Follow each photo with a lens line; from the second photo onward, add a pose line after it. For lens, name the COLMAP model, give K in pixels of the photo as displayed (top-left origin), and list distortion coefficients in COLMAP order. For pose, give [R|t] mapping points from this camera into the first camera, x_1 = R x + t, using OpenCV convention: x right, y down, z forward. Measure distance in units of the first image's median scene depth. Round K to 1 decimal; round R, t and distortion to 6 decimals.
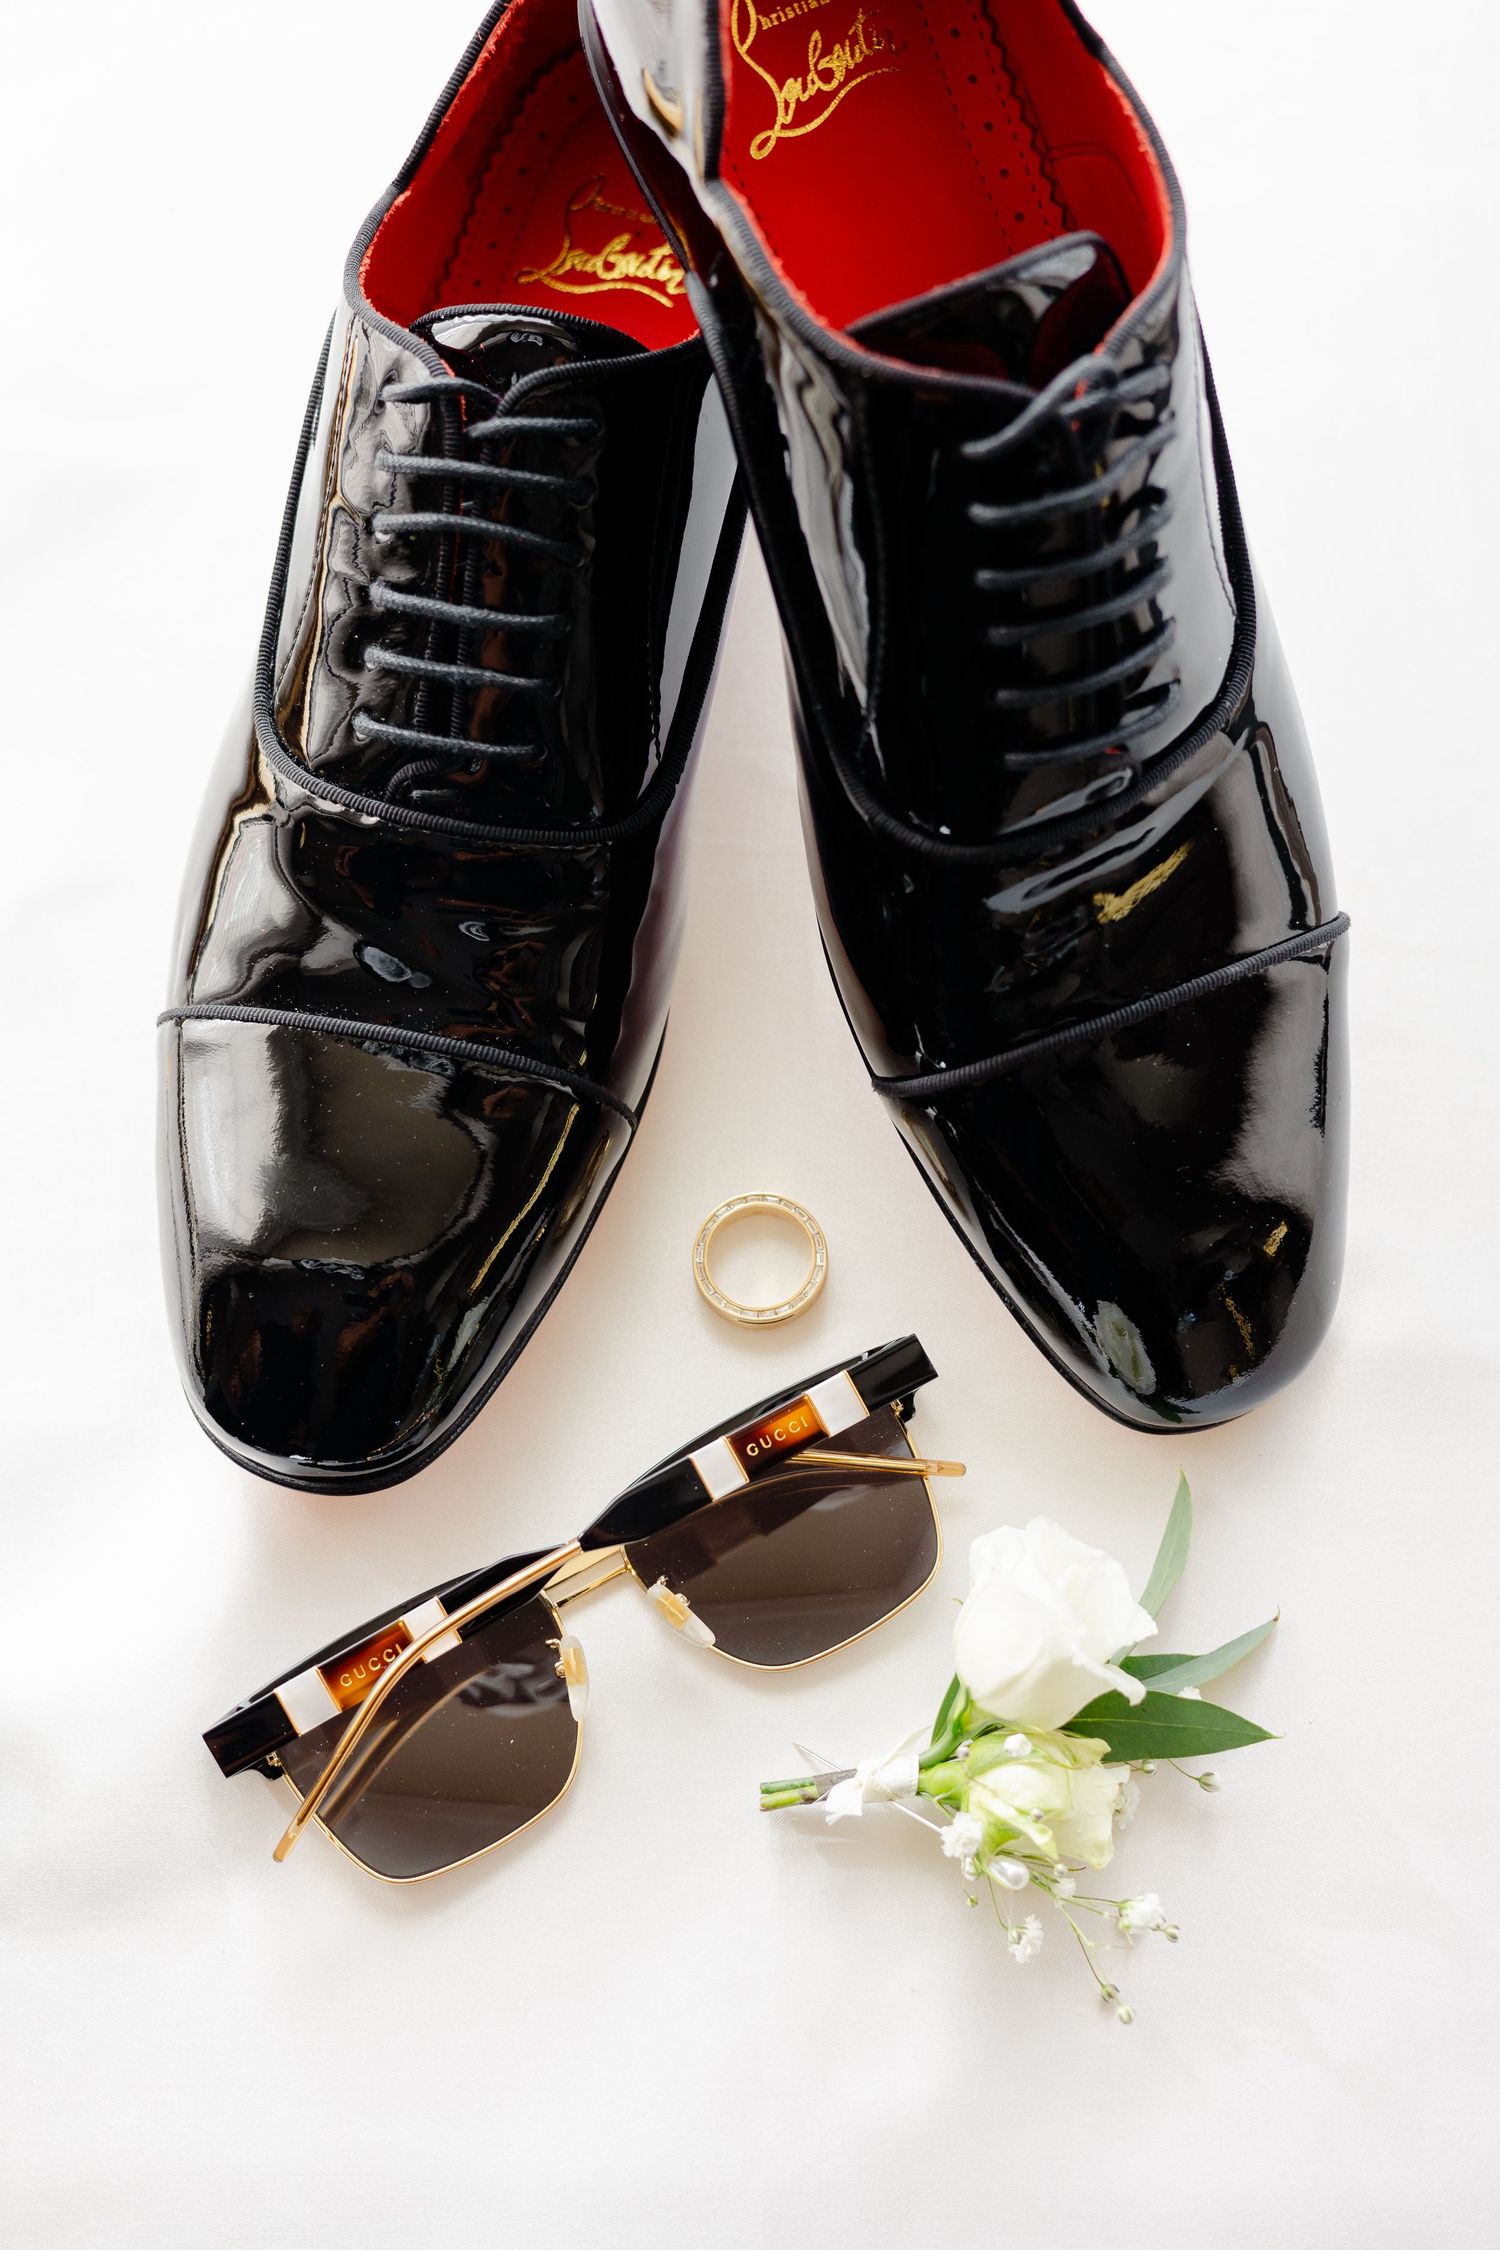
lens RADIAL K [[3246.8, 0, 756.5], [0, 3246.8, 1179.2], [0, 0, 1]] dist [0.017047, 0.011296]
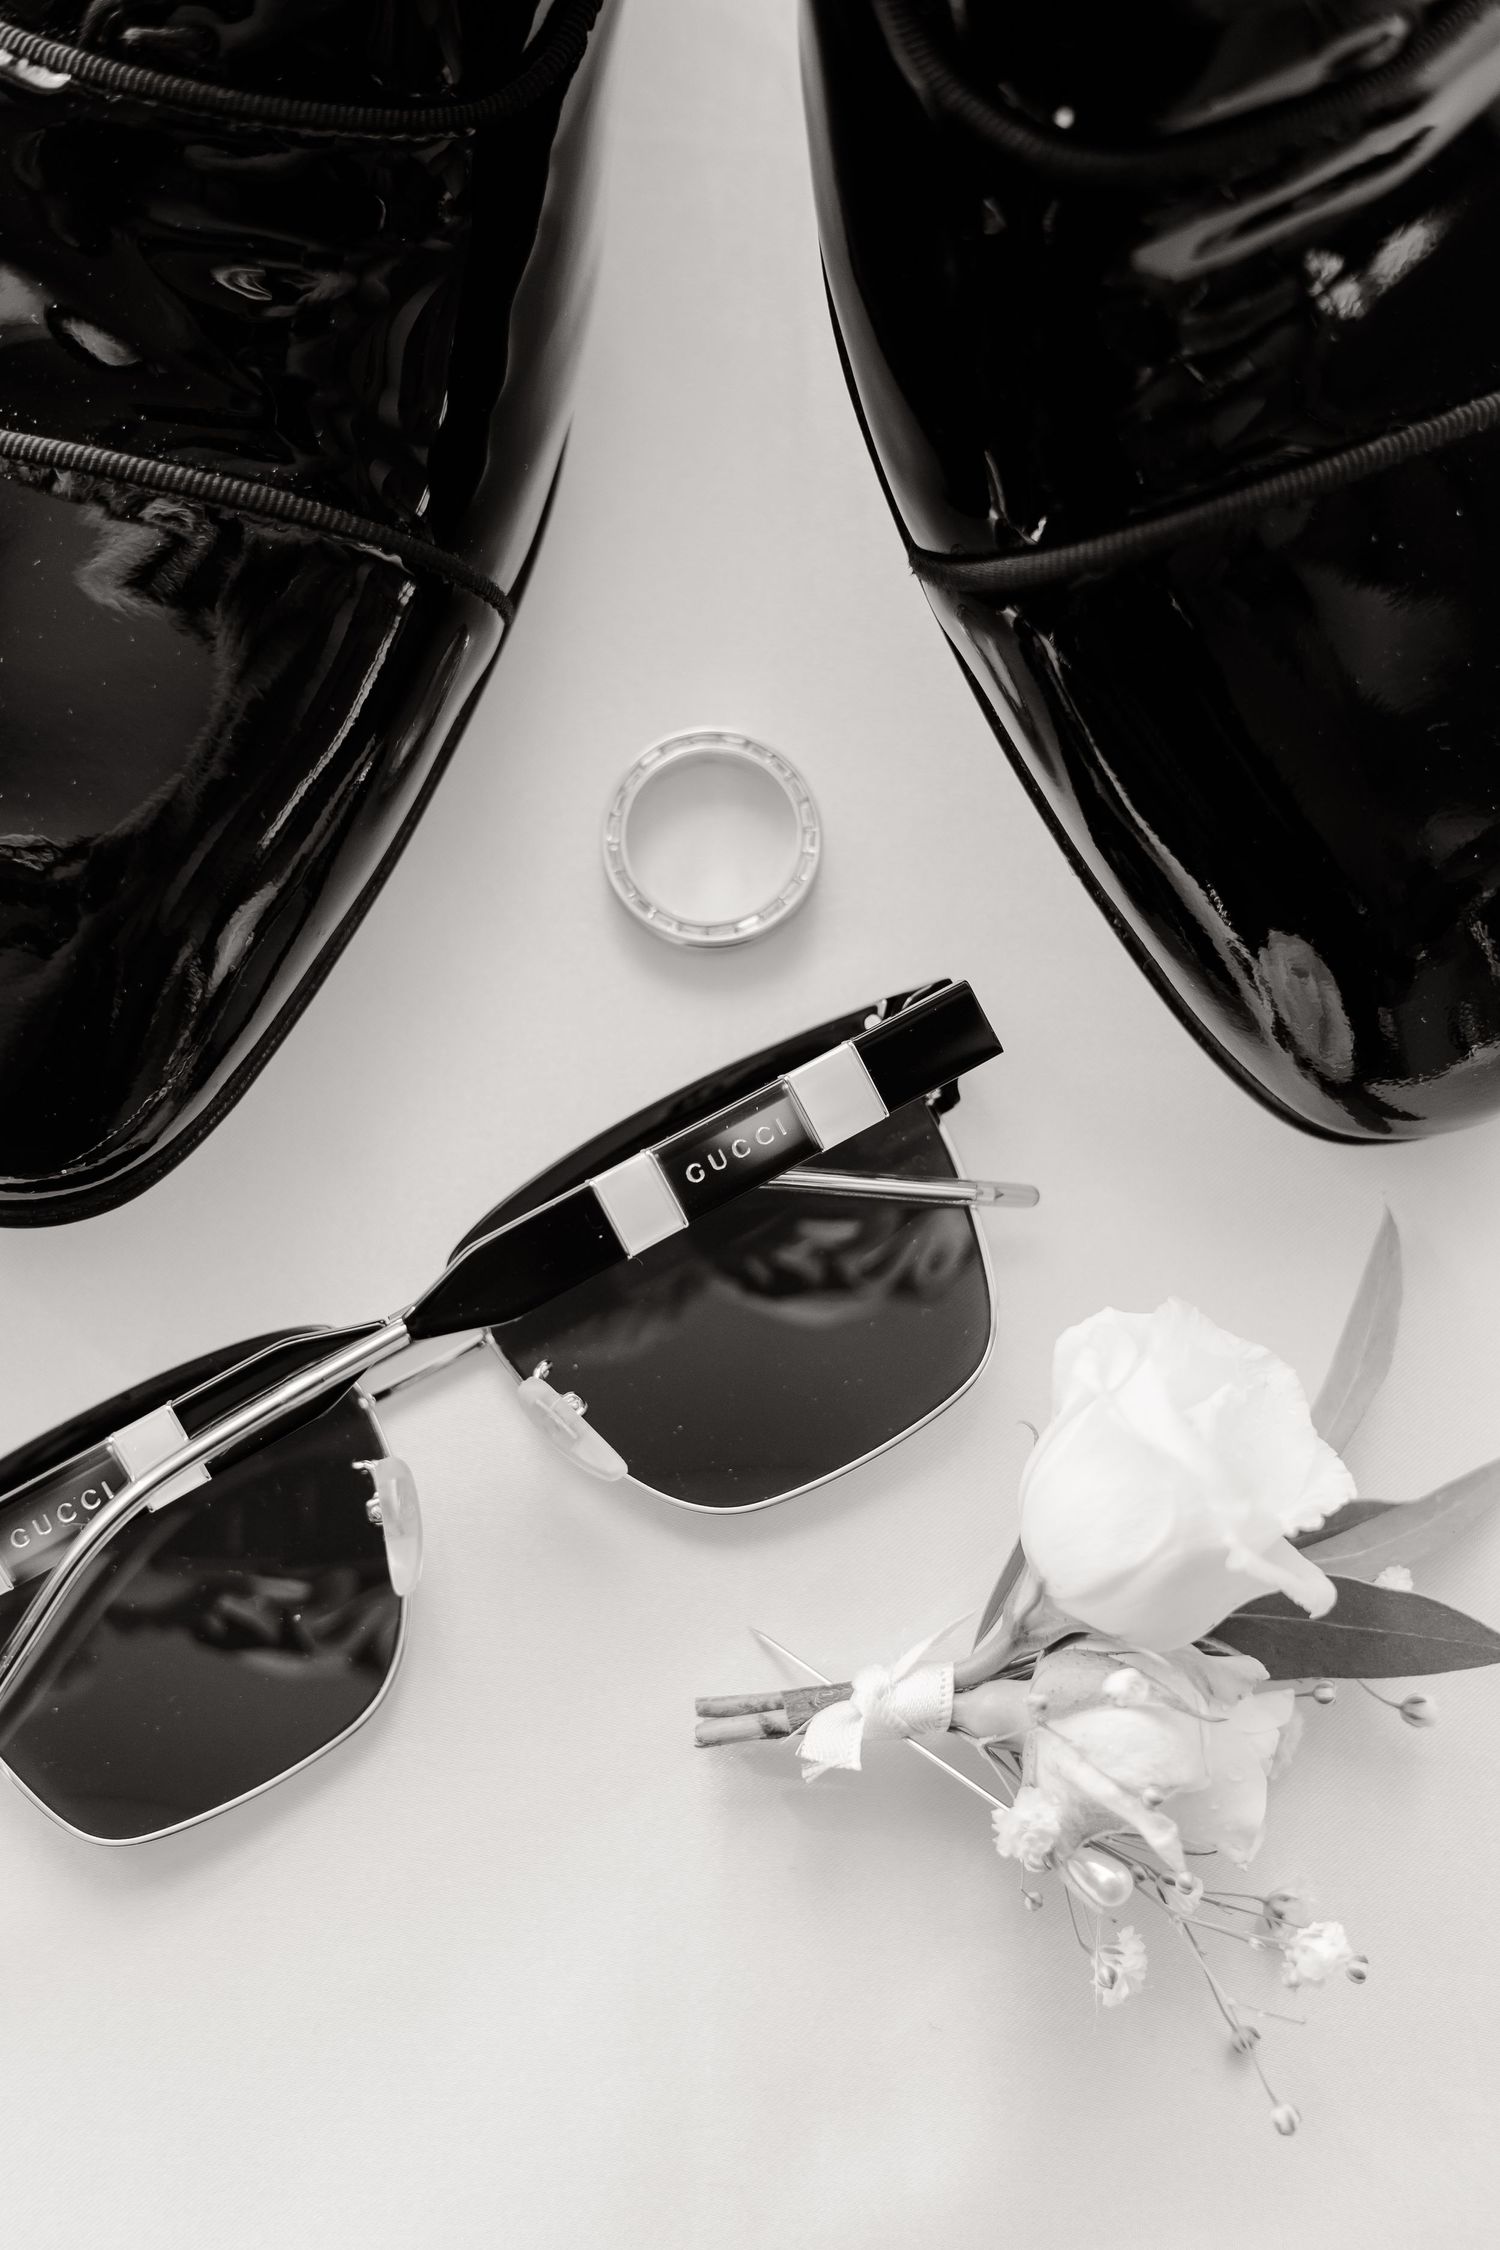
lens RADIAL K [[3439.4, 0, 740.8], [0, 3439.4, 1090.6], [0, 0, 1]] dist [-0.025154, 0.032640]
pose [[0.999527, 0.020523, 0.022890, -0.007739], [-0.023941, 0.986709, 0.160726, -0.034765], [-0.019287, -0.161198, 0.986734, 0.371807]]
